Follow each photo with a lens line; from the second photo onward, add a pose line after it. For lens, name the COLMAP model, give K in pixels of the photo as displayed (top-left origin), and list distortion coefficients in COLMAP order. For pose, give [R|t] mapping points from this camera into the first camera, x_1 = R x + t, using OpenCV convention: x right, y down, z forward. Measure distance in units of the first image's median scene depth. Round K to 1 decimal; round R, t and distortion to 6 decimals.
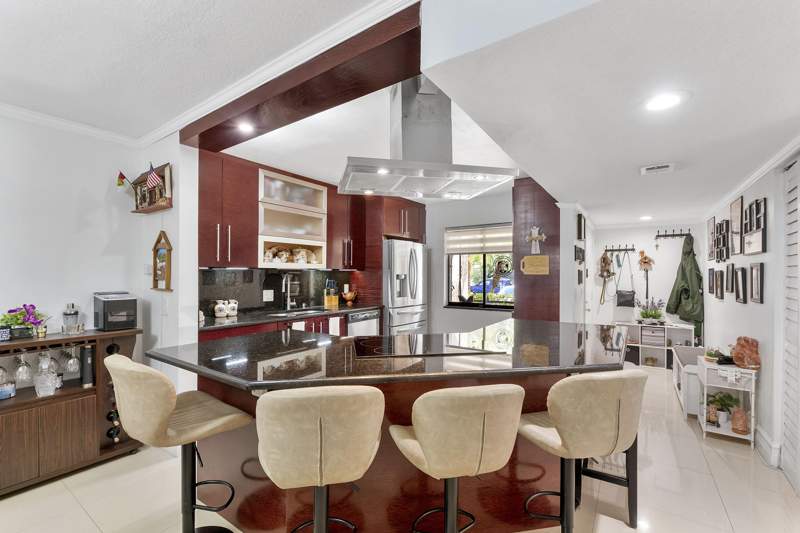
lens RADIAL K [[342.9, 0, 401.6], [0, 342.9, 274.4], [0, 0, 1]] dist [0.001255, 0.000153]
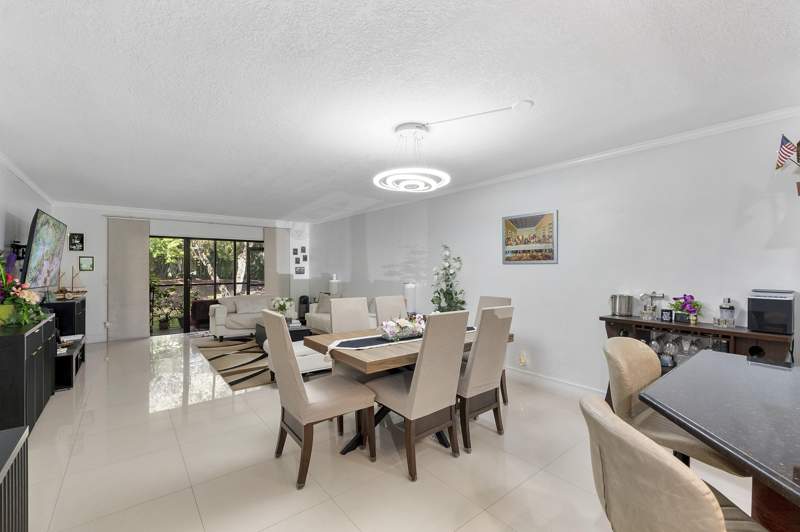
lens RADIAL K [[344.2, 0, 400.0], [0, 344.2, 266.0], [0, 0, 1]] dist [-0.012705, -0.000236]
pose [[-0.295097, -0.003636, -0.955460, 0.170060], [-0.002516, 0.999992, -0.003028, -0.003549], [0.955464, 0.001510, -0.295104, 0.194207]]
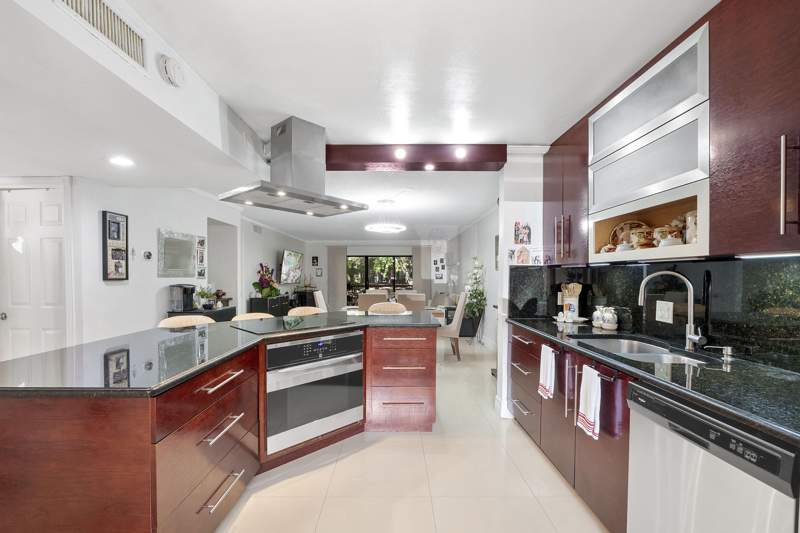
lens RADIAL K [[348.1, 0, 397.7], [0, 348.1, 276.6], [0, 0, 1]] dist [-0.002050, -0.000337]
pose [[-0.823242, 0.003602, -0.567679, 0.226333], [0.000739, 0.999986, 0.005273, 0.003131], [0.567689, 0.003921, -0.823233, 1.033332]]
